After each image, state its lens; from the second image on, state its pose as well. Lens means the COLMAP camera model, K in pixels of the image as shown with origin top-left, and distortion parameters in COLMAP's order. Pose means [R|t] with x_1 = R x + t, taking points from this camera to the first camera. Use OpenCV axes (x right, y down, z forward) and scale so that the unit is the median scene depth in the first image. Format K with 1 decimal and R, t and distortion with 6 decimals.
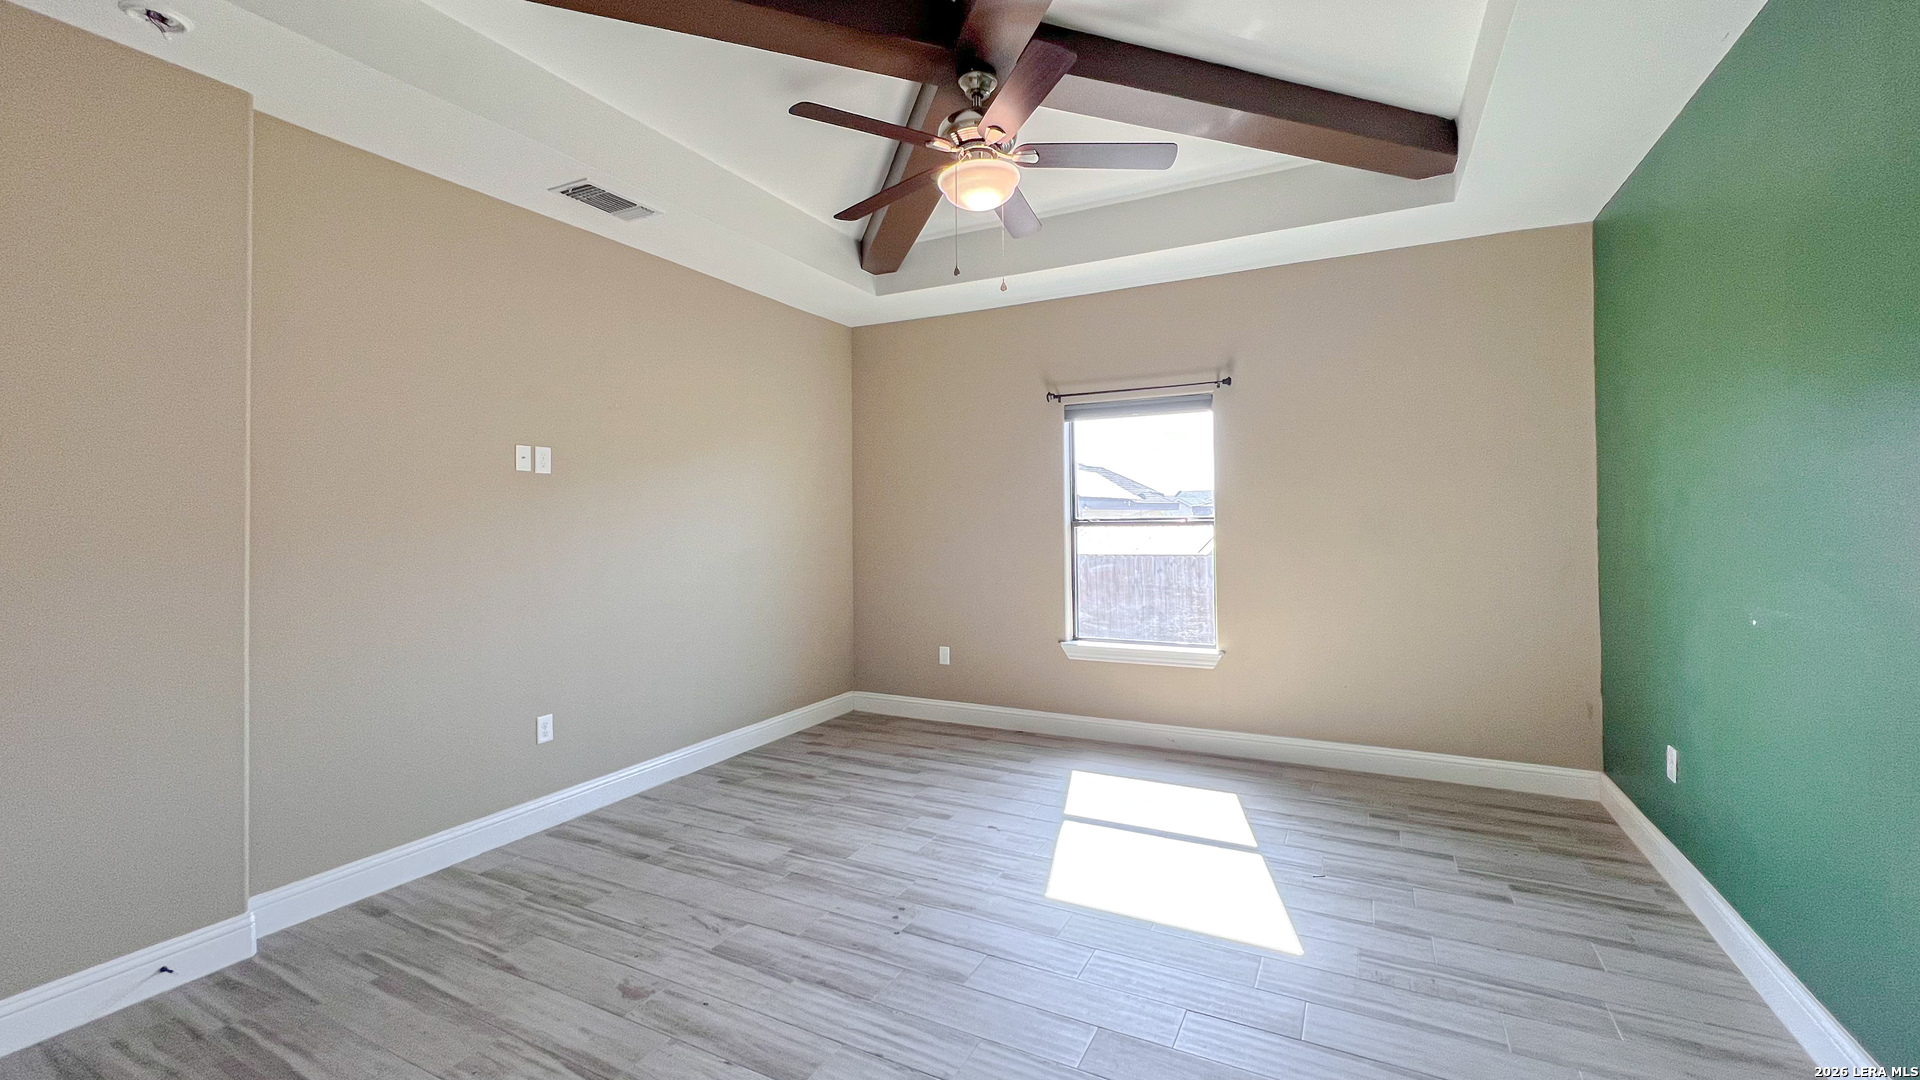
lens RADIAL K [[774.9, 0, 957.8], [0, 774.9, 504.5], [0, 0, 1]] dist [-0.000261, -0.000063]
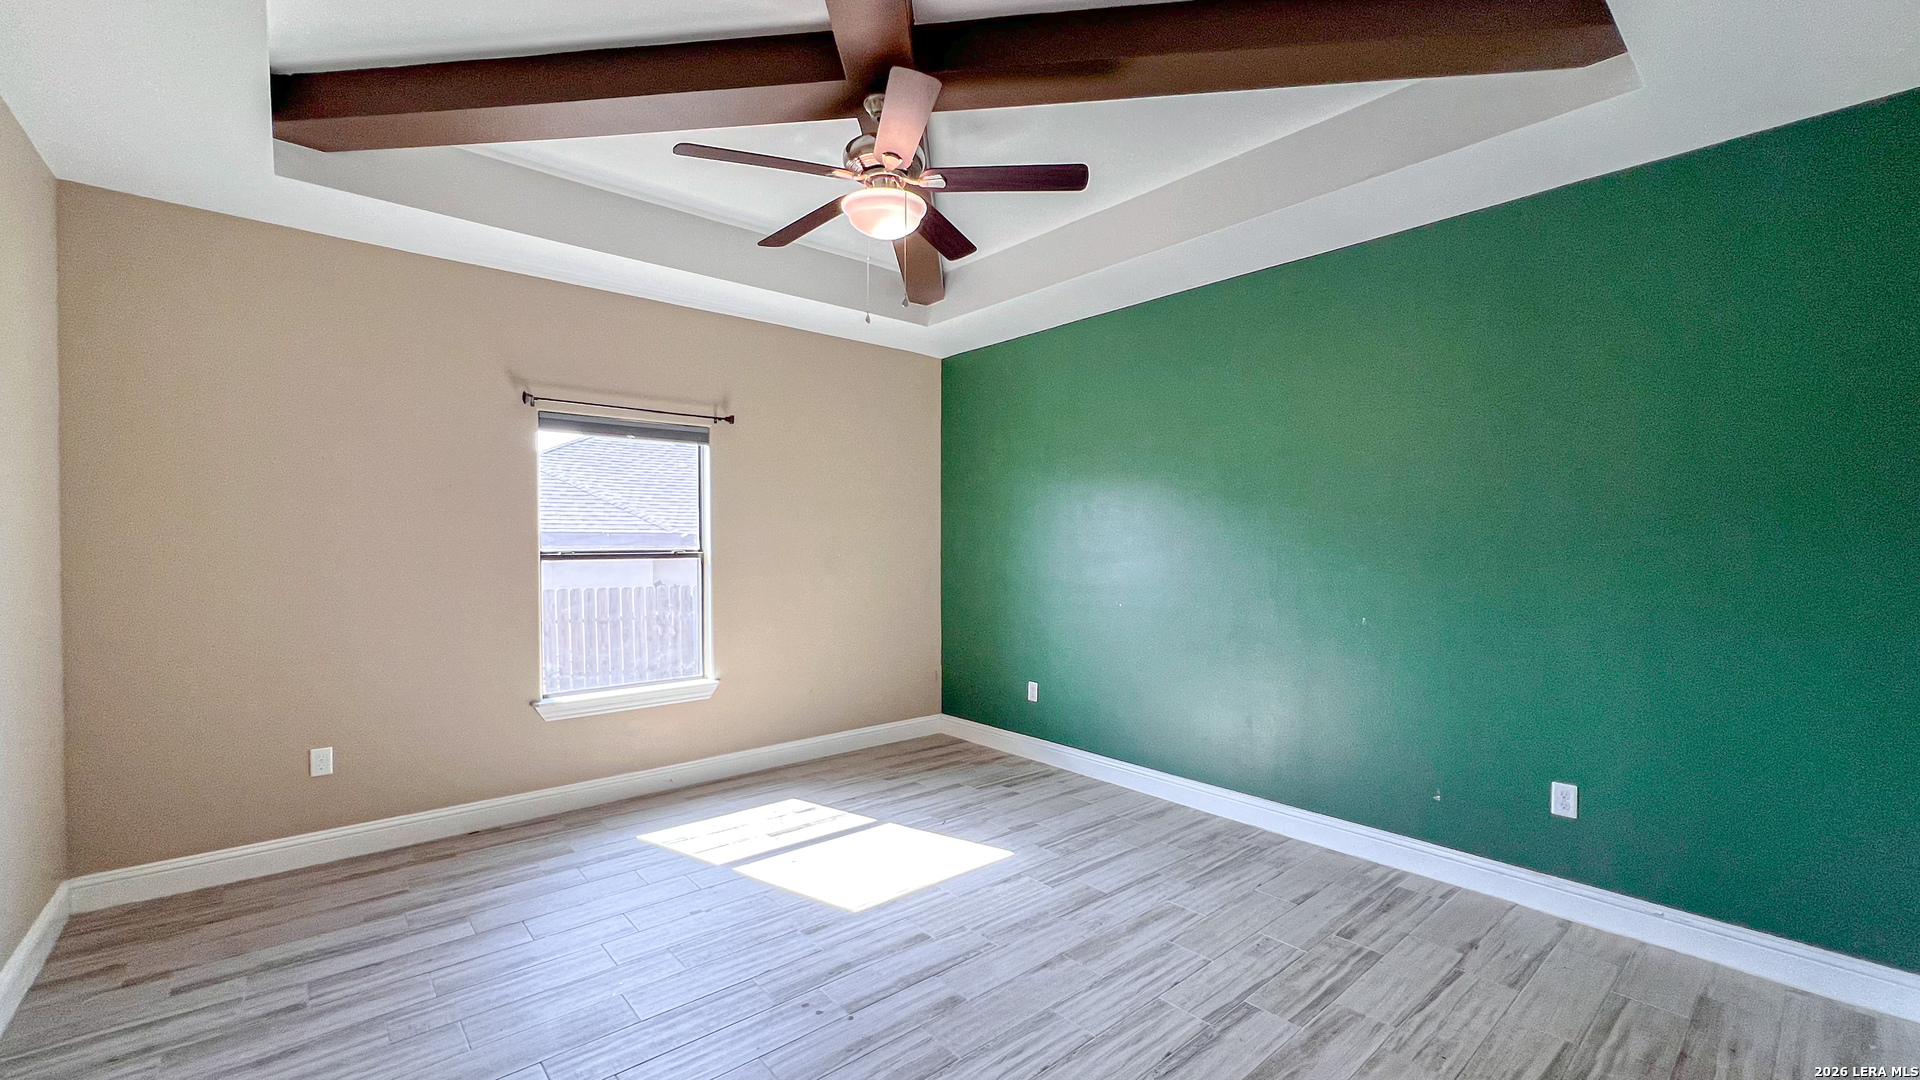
lens RADIAL K [[769.1, 0, 960.0], [0, 769.1, 540.0], [0, 0, 1]] dist [-0.000268, -0.000190]
pose [[0.379324, 0.011486, 0.925193, -0.510328], [-0.024007, 0.999708, -0.002568, -0.001809], [-0.924952, -0.021237, 0.379489, 0.328452]]
